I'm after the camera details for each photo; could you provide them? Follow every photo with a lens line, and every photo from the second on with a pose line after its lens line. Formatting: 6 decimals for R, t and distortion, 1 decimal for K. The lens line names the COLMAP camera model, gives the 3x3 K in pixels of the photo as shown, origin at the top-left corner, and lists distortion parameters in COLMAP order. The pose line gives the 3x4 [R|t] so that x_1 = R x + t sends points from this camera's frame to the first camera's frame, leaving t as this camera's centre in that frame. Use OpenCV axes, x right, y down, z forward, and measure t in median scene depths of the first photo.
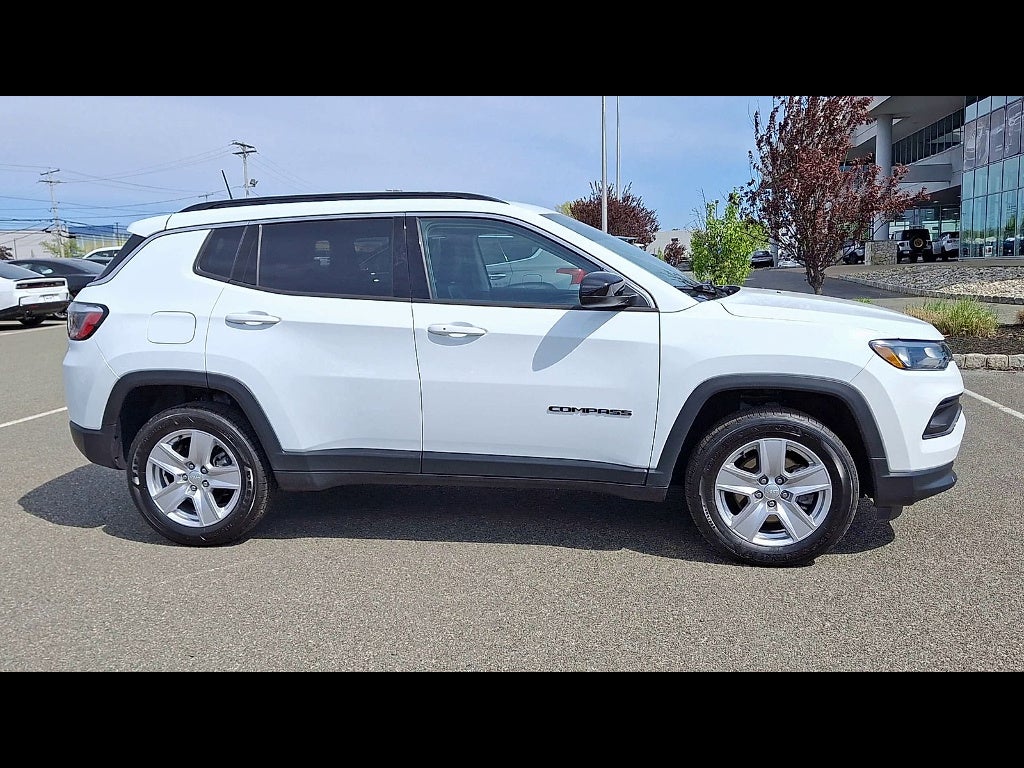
lens RADIAL K [[895.7, 0, 512.0], [0, 895.7, 384.0], [0, 0, 1]] dist [0.126729, -0.248291]
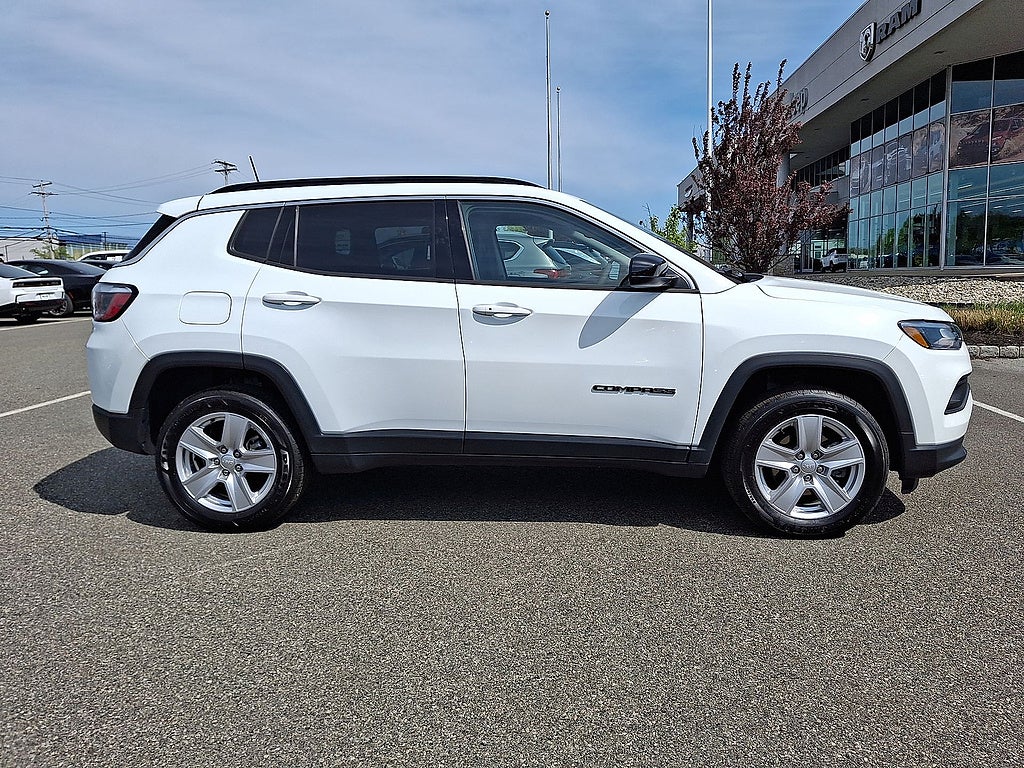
lens RADIAL K [[783.9, 0, 547.9], [0, 783.9, 354.0], [0, 0, 1]] dist [0.079583, -0.137241]
pose [[0.994794, -0.001642, 0.101892, -0.096218], [0.004642, 0.999562, -0.029213, 0.014246], [-0.101799, 0.029534, 0.994366, 0.116211]]
